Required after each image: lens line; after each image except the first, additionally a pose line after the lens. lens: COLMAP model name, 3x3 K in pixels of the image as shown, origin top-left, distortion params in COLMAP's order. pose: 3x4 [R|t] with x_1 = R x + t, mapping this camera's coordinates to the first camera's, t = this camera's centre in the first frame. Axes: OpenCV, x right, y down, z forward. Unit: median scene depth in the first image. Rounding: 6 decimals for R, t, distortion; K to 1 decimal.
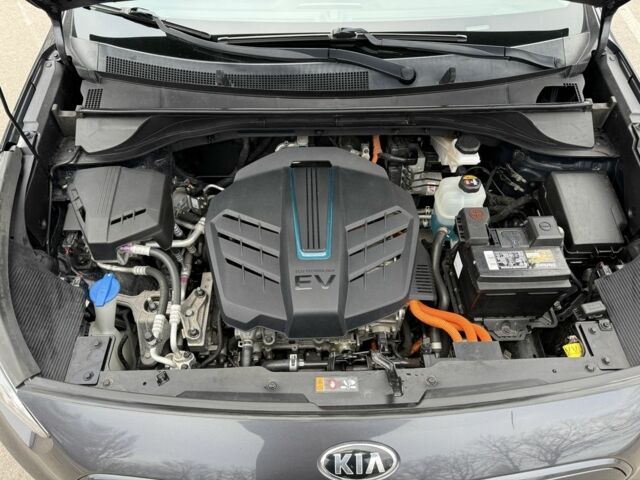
lens RADIAL K [[418.1, 0, 323.5], [0, 418.1, 238.8], [0, 0, 1]] dist [0.002283, -0.026097]
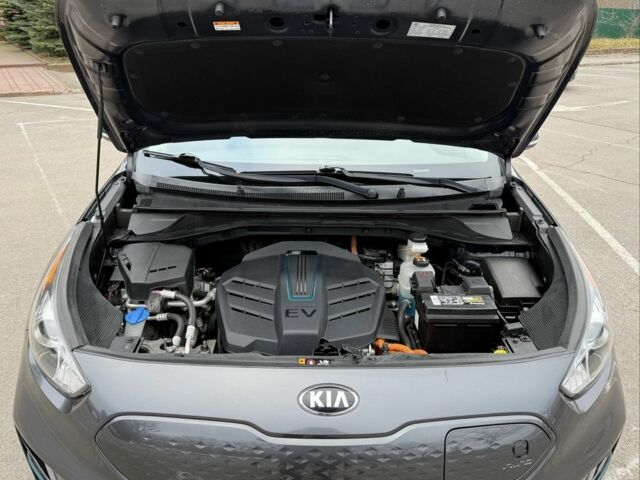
lens RADIAL K [[418.1, 0, 323.5], [0, 418.1, 238.8], [0, 0, 1]] dist [0.002283, -0.026097]
pose [[0.999891, 0.012177, 0.008304, 0.030492], [-0.007546, 0.906918, -0.421239, 0.371130], [-0.012660, 0.421131, 0.906911, -0.230142]]
